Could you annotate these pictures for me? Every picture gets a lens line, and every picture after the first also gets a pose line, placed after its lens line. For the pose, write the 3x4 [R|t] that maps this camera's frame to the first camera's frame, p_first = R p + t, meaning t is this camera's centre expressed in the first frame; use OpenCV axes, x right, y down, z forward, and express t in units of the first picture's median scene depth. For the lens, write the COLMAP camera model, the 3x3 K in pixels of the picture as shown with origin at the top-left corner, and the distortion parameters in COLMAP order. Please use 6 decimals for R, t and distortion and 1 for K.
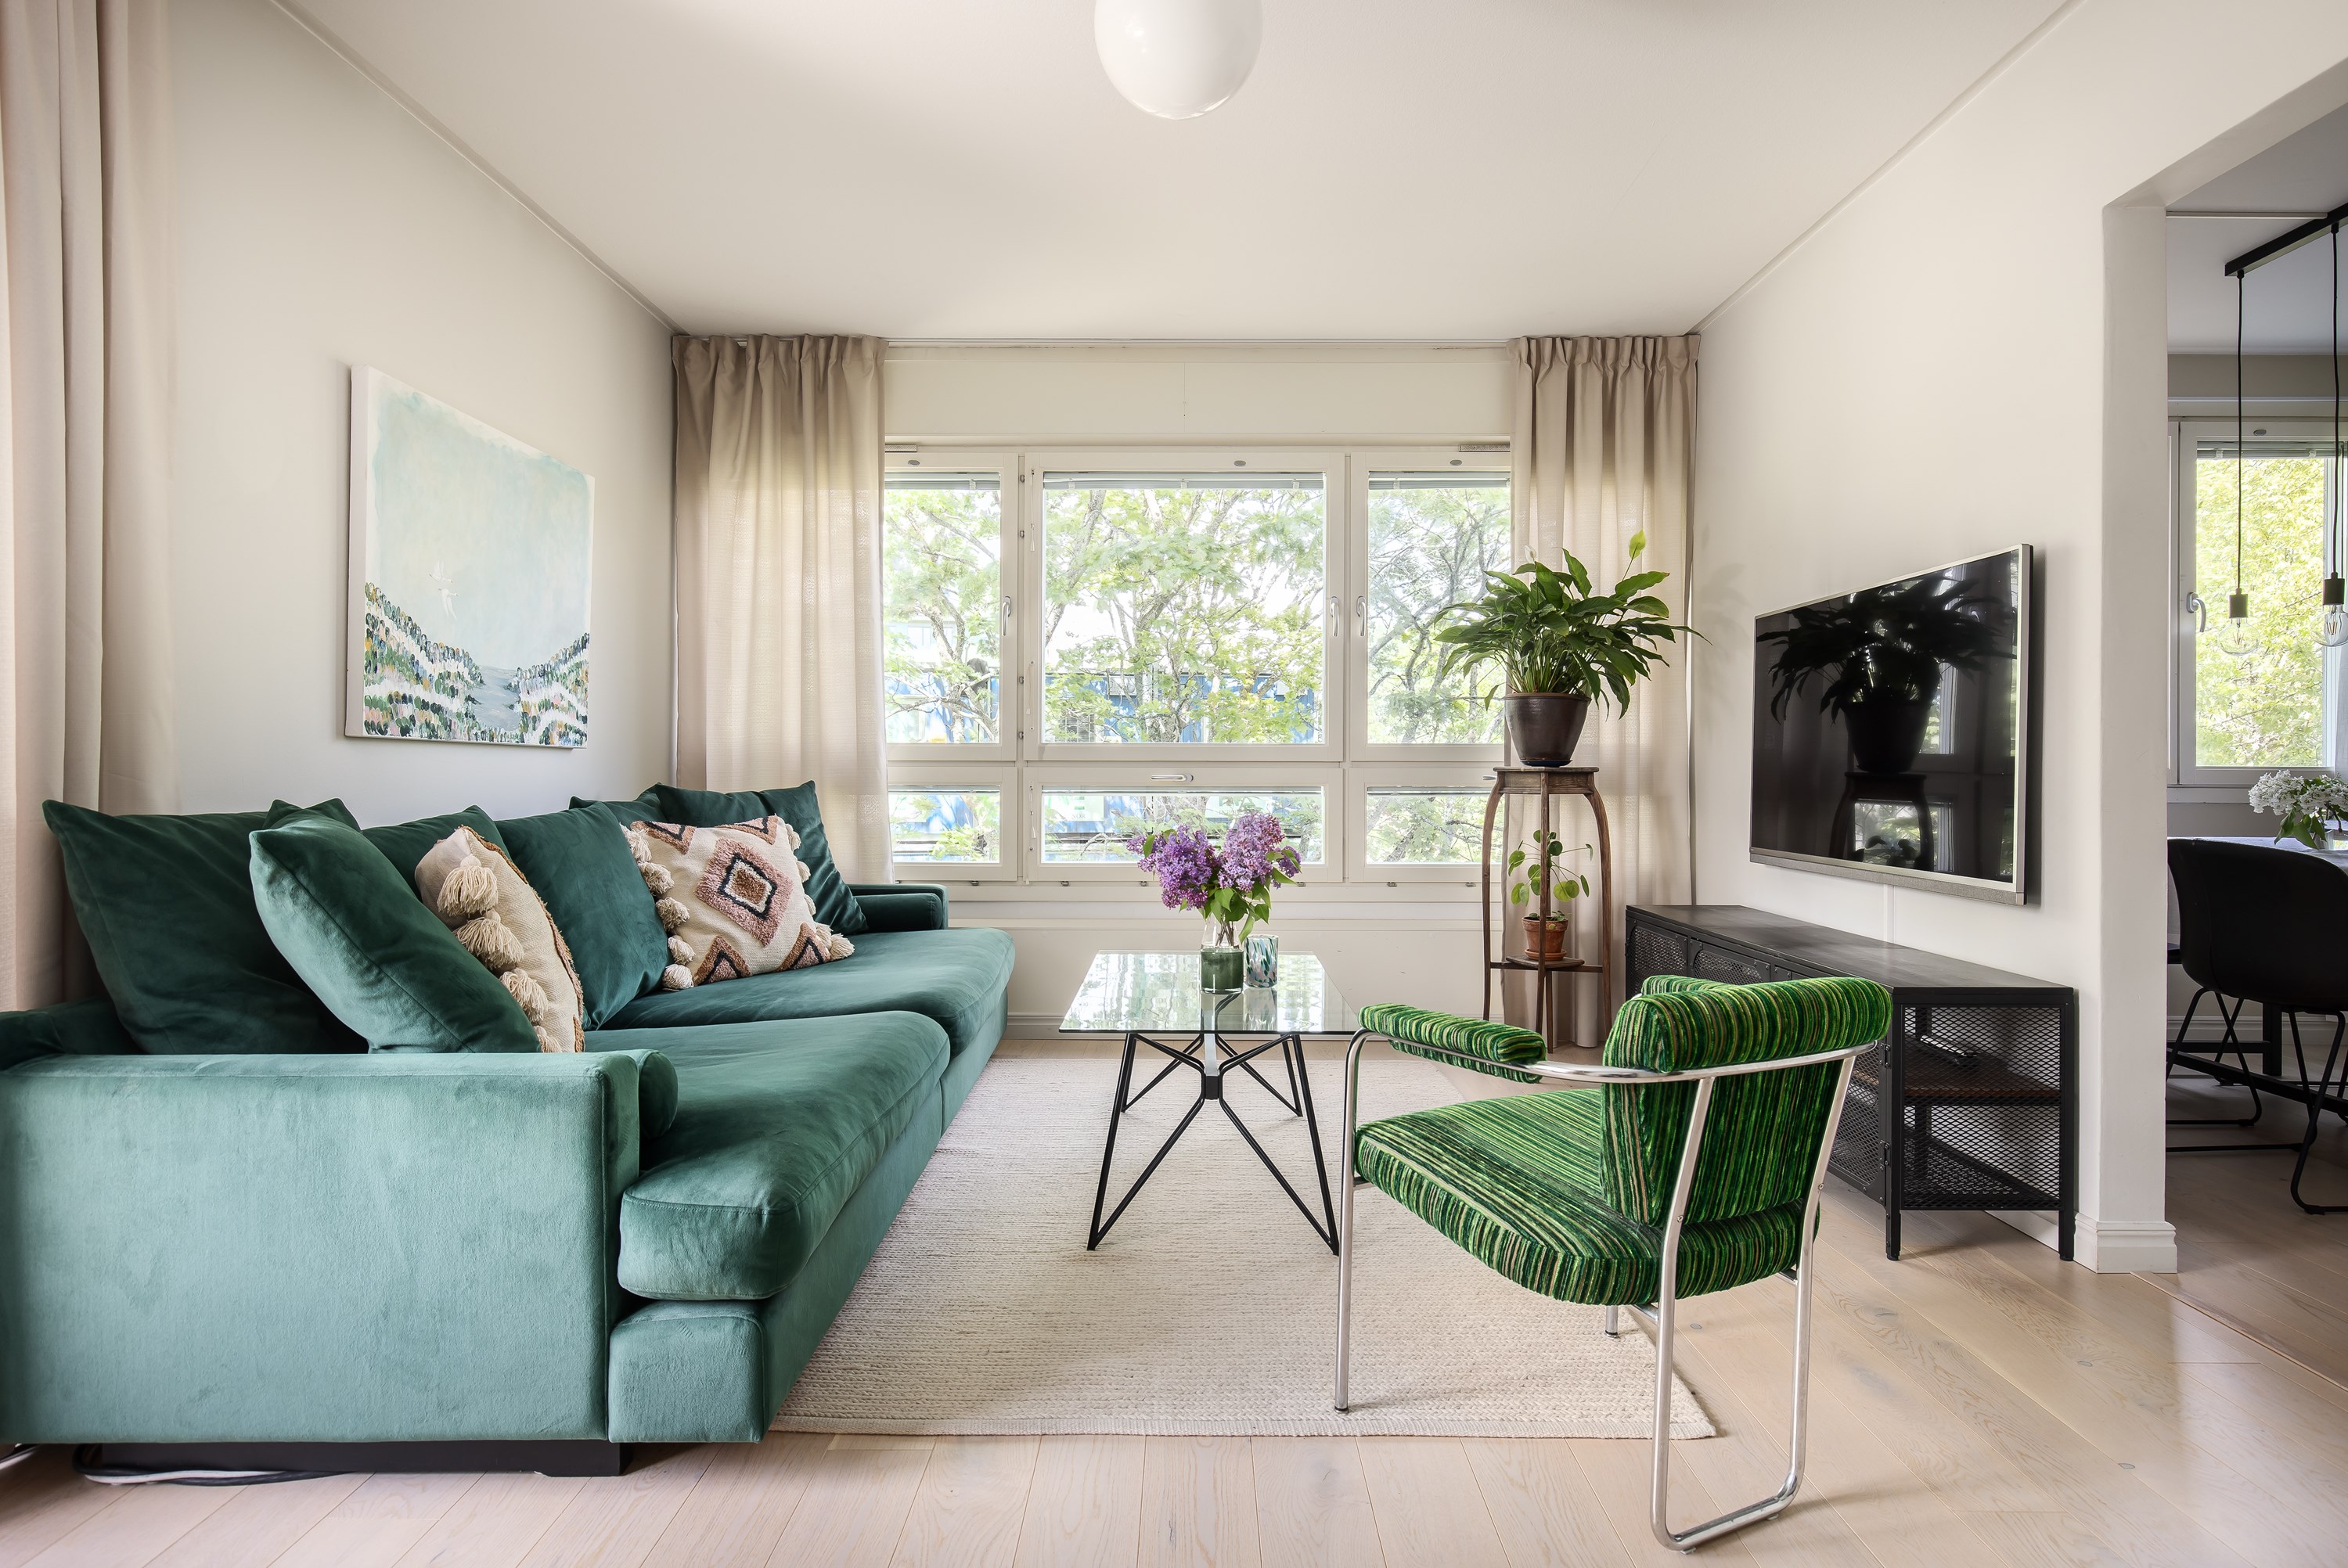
lens RADIAL K [[1272.2, 0, 1174.3], [0, 1272.2, 773.7], [0, 0, 1]] dist [0.000675, -0.000242]
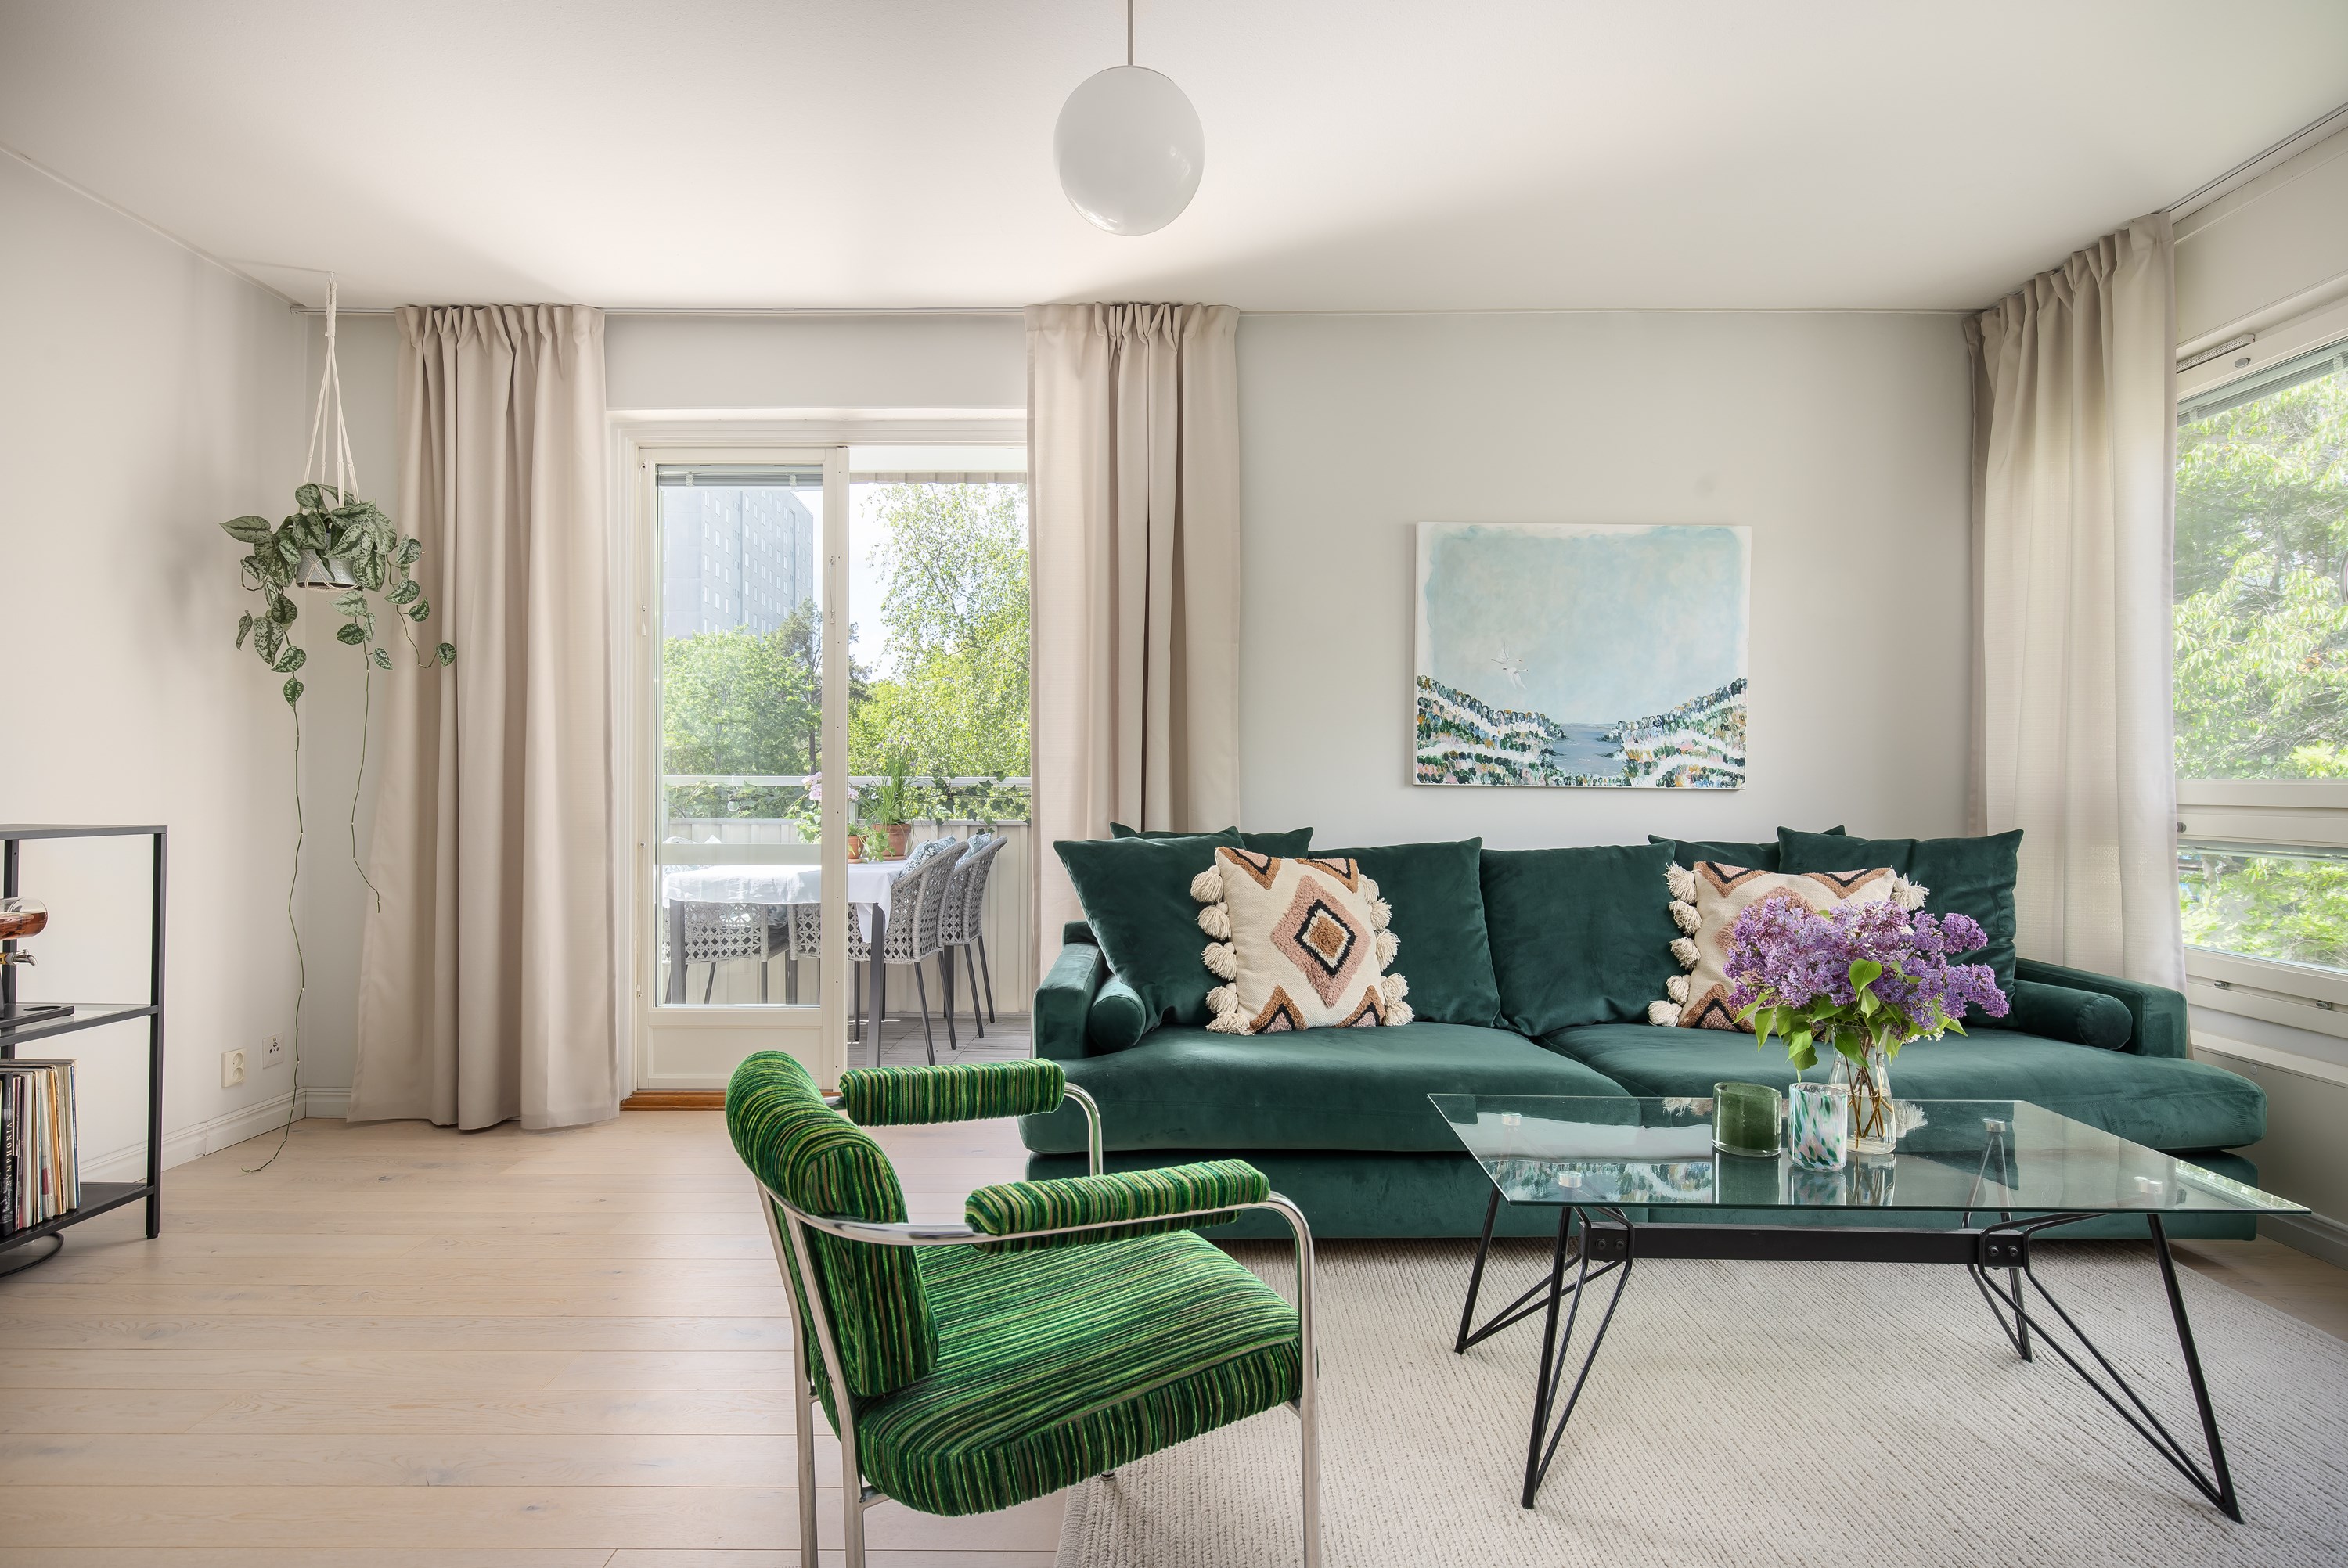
lens RADIAL K [[1272.2, 0, 1178.9], [0, 1272.2, 793.0], [0, 0, 1]] dist [0.000675, -0.000242]
pose [[-0.002129, 0.008650, -0.999960, 0.713431], [-0.009630, 0.999916, 0.008670, -0.027021], [0.999951, 0.009648, -0.002046, 0.673967]]
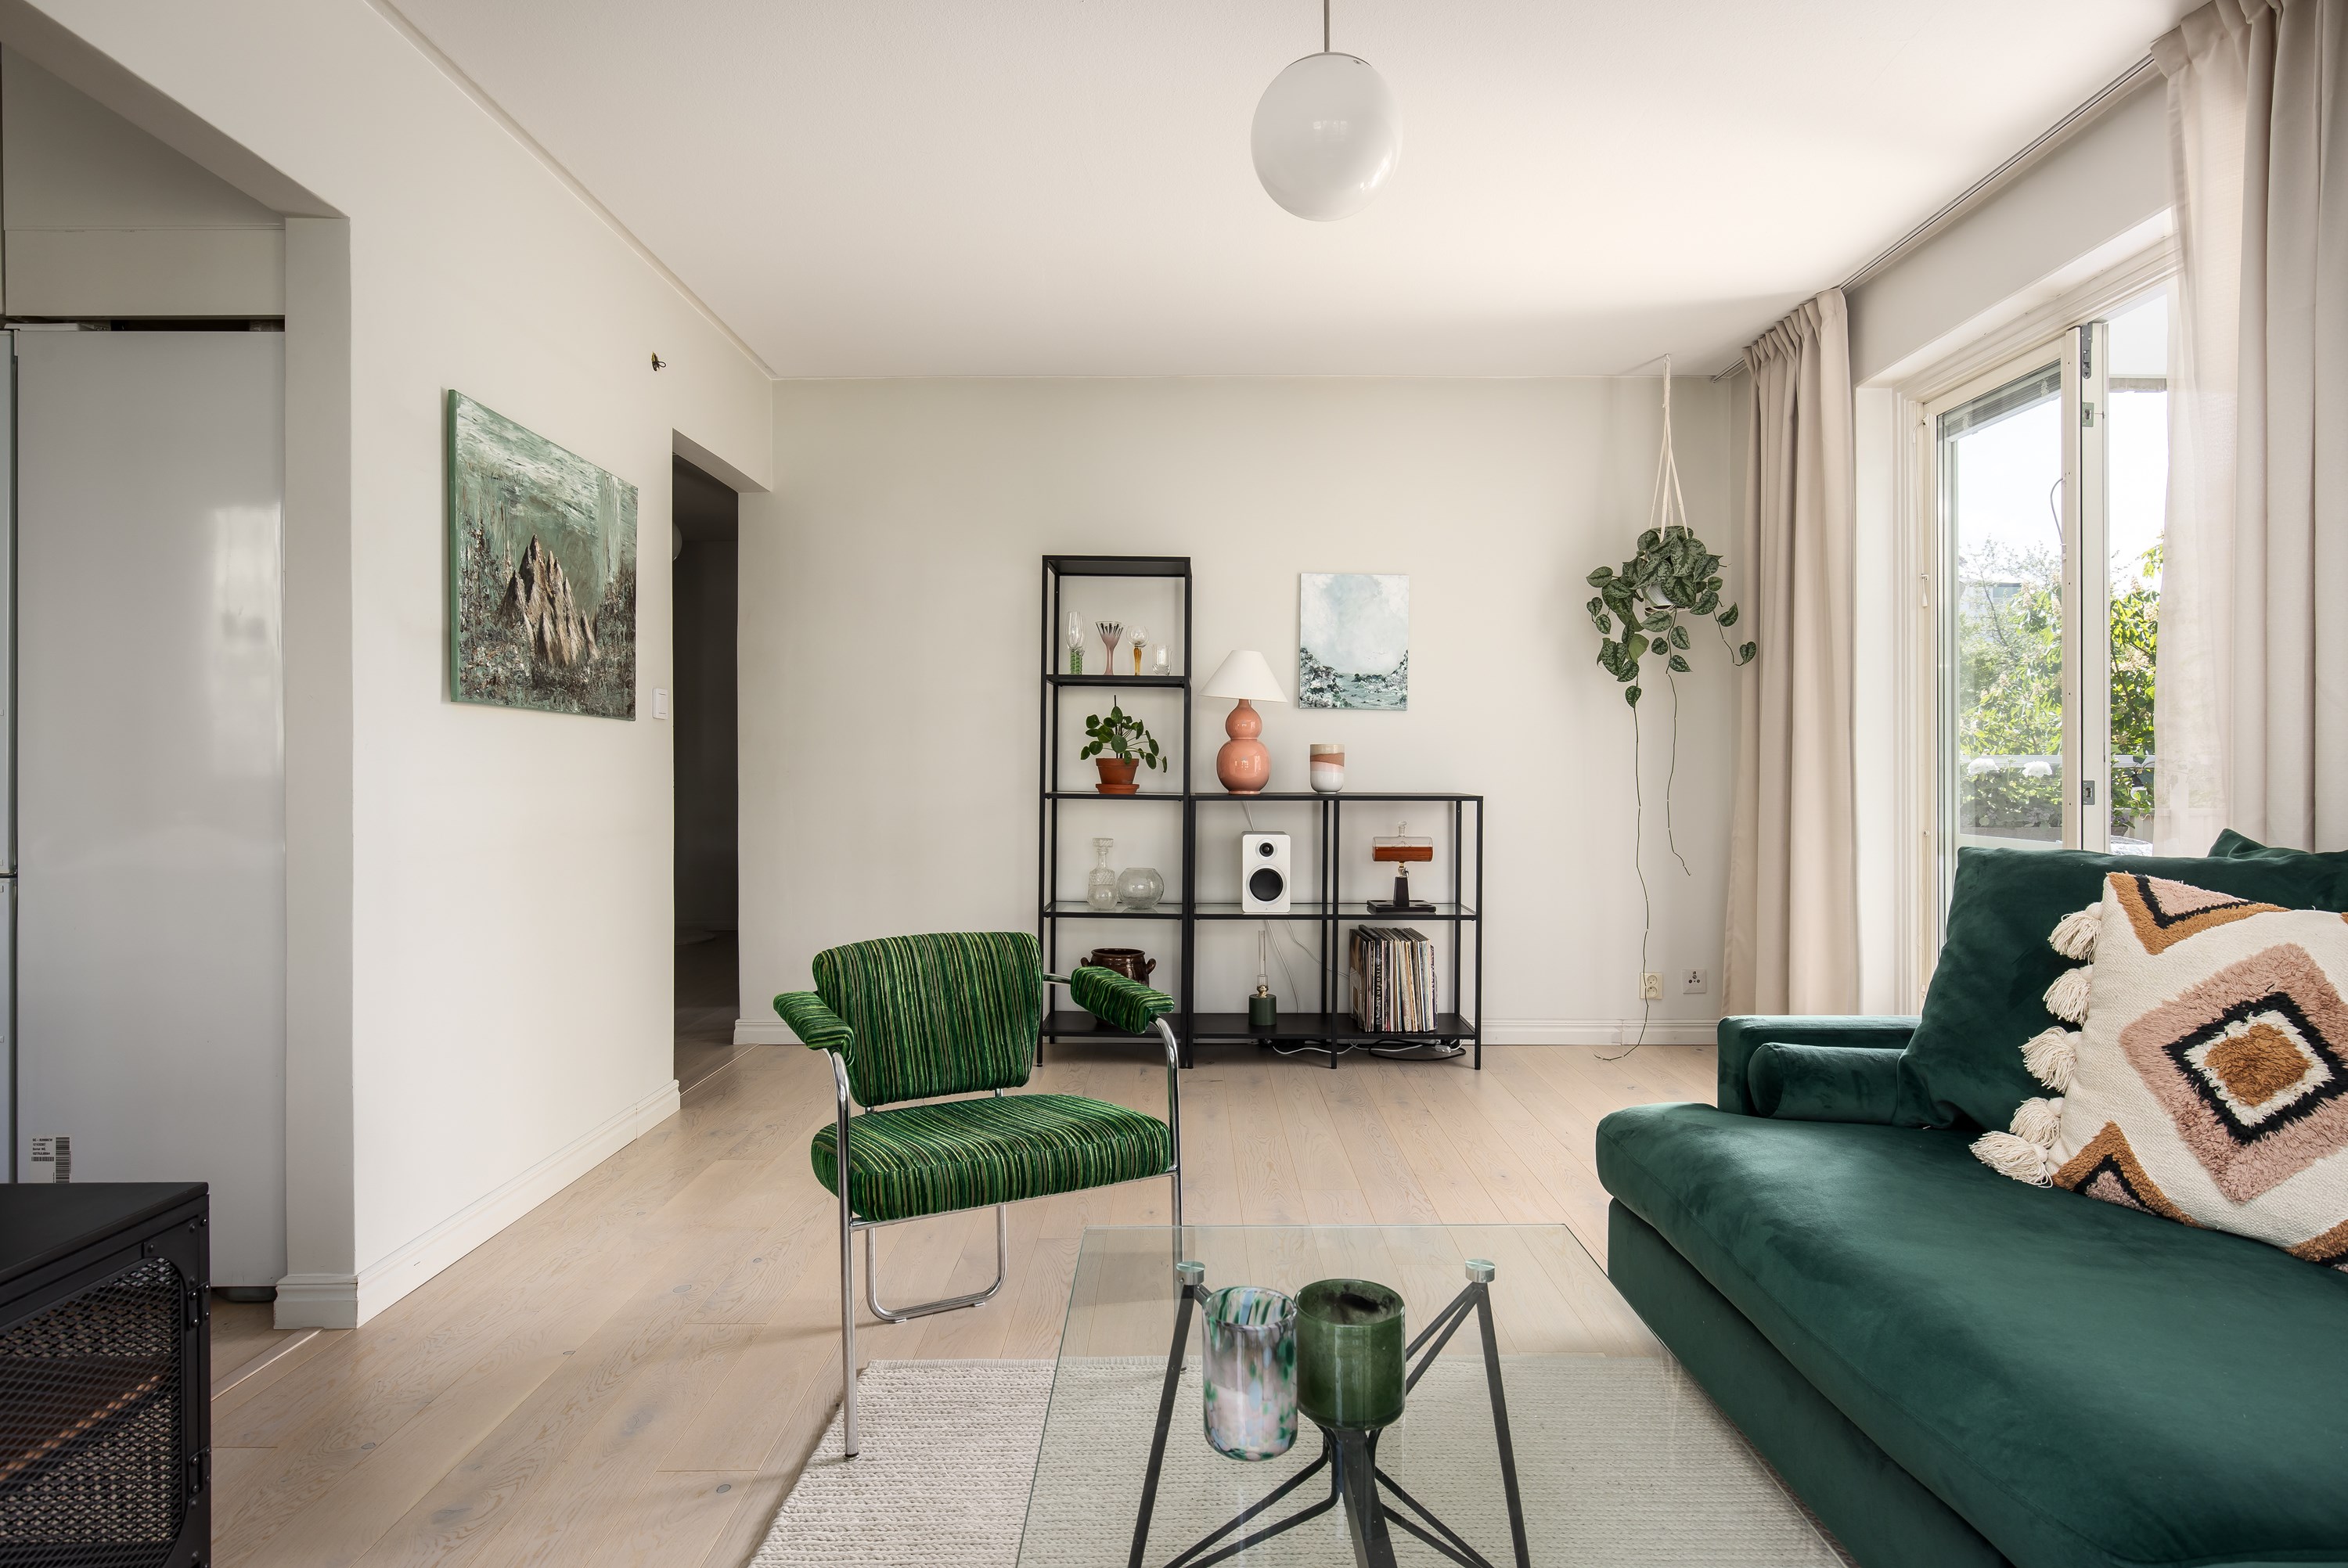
lens RADIAL K [[1272.2, 0, 1182.9], [0, 1272.2, 767.1], [0, 0, 1]] dist [0.000675, -0.000242]
pose [[-0.999938, 0.007297, -0.008391, 0.091847], [0.007221, 0.999933, 0.009013, -0.035010], [0.008456, 0.008952, -0.999924, 1.361219]]
